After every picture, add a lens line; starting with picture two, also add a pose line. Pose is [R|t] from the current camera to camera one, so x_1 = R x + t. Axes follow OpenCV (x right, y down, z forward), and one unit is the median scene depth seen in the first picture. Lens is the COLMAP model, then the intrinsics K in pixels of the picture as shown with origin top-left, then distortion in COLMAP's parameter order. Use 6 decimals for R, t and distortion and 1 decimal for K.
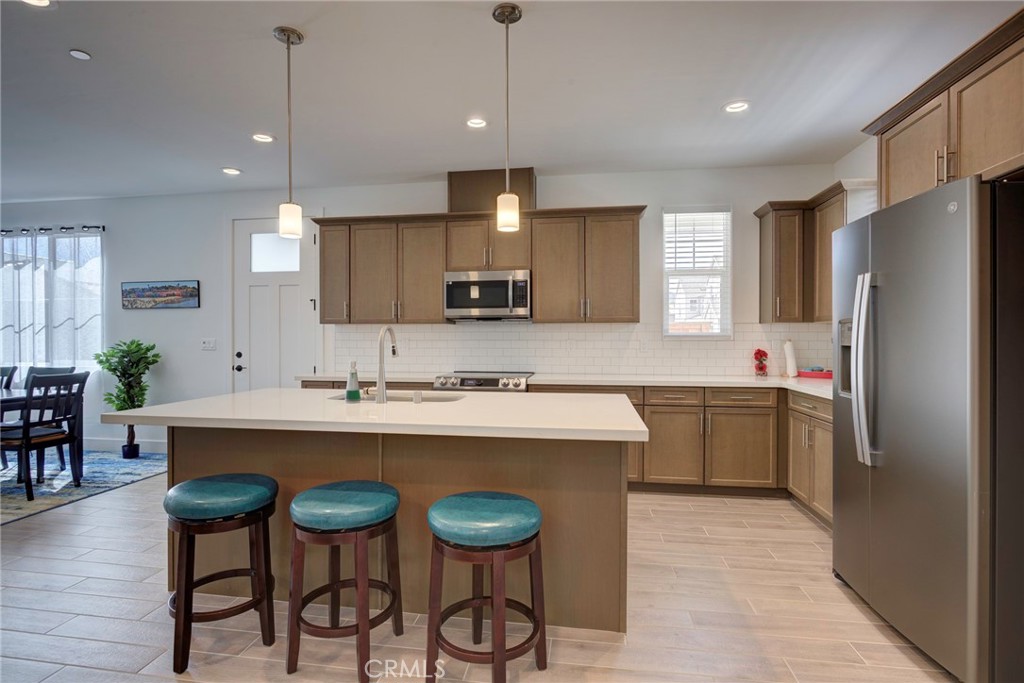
lens RADIAL K [[504.9, 0, 512.0], [0, 504.9, 341.5], [0, 0, 1]] dist [-0.009411, 0.001365]
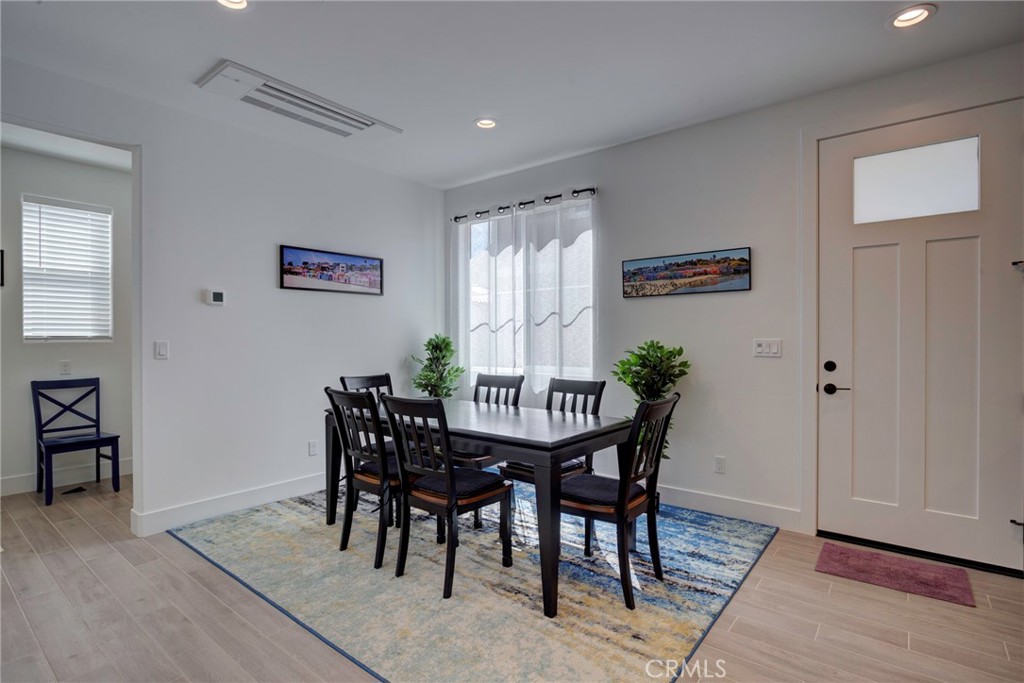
lens RADIAL K [[504.9, 0, 512.0], [0, 504.9, 341.5], [0, 0, 1]] dist [-0.009411, 0.001365]
pose [[0.865467, 0.002788, -0.500958, -0.571072], [-0.001819, 0.999995, 0.002423, -0.003446], [0.500963, -0.001186, 0.865468, 0.301443]]
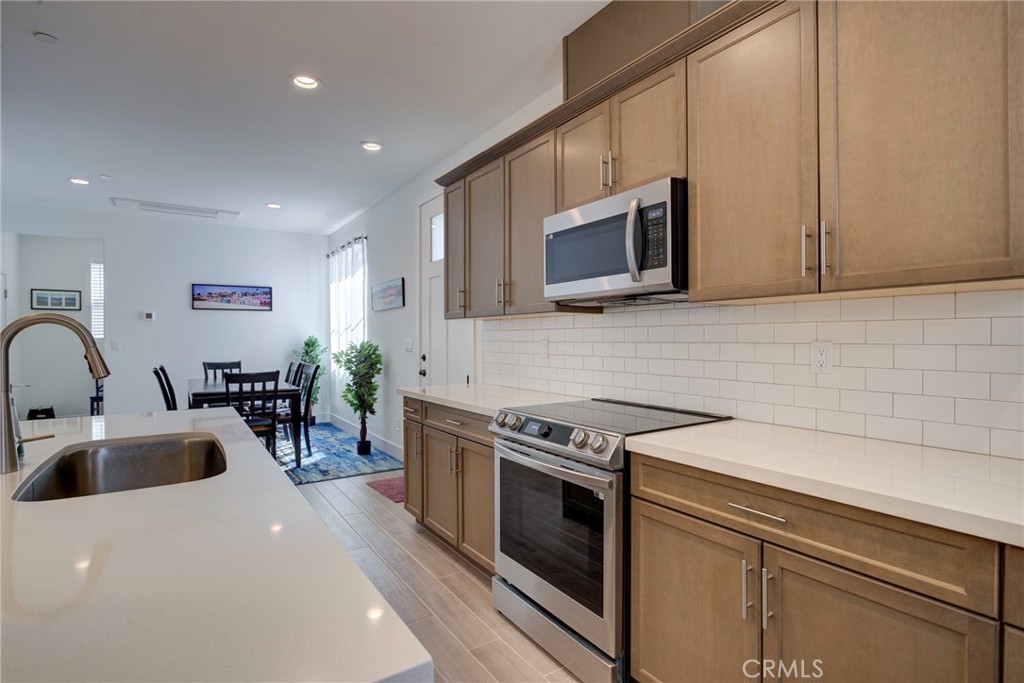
lens RADIAL K [[504.9, 0, 512.0], [0, 504.9, 341.5], [0, 0, 1]] dist [-0.009411, 0.001365]
pose [[0.671616, 0.003248, -0.740892, 0.218056], [-0.002000, 0.999995, 0.002571, -0.004215], [0.740897, -0.000245, 0.671619, 0.522346]]
